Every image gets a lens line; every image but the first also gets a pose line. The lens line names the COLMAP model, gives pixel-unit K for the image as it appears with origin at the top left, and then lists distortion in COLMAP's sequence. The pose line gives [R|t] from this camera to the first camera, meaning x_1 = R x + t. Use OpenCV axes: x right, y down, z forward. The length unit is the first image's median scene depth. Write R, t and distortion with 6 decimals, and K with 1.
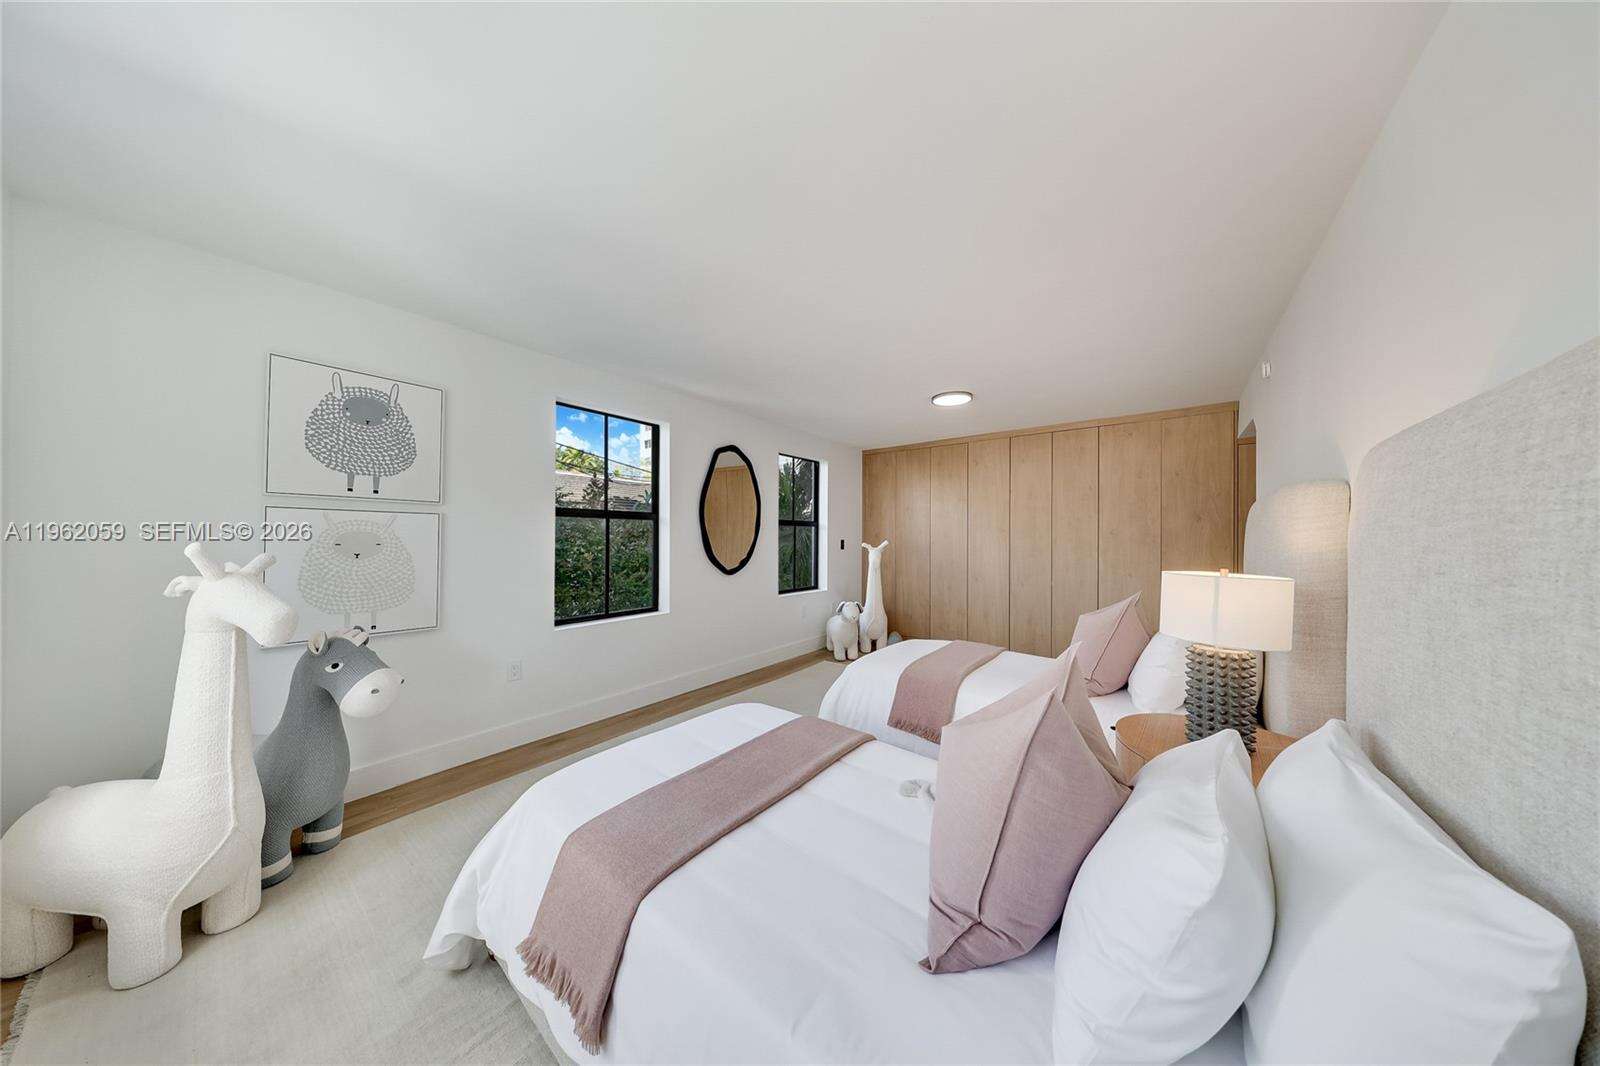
lens RADIAL K [[461.1, 0, 795.9], [0, 461.1, 536.5], [0, 0, 1]] dist [0.000063, 0.000002]
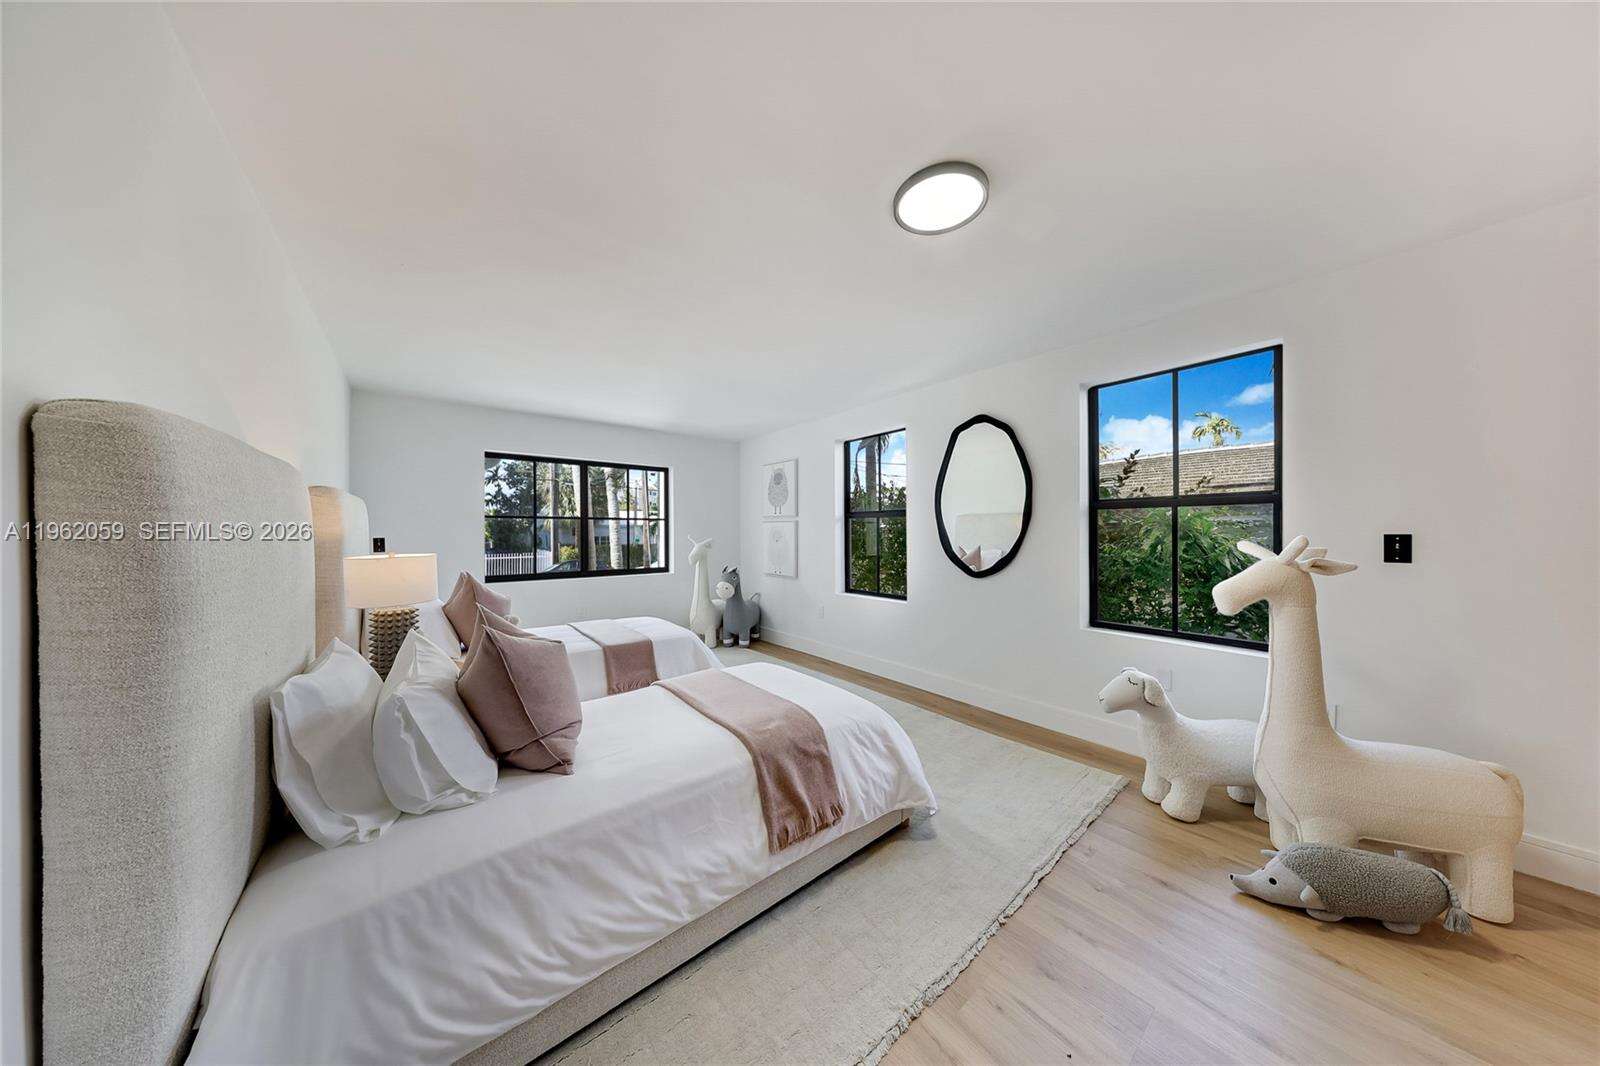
lens RADIAL K [[461.1, 0, 795.9], [0, 461.1, 534.4], [0, 0, 1]] dist [0.000063, 0.000002]
pose [[-0.225061, -0.001758, -0.974343, 0.943897], [0.005103, 0.999983, -0.002983, 0.010996], [0.974331, -0.005643, -0.225048, 1.154765]]
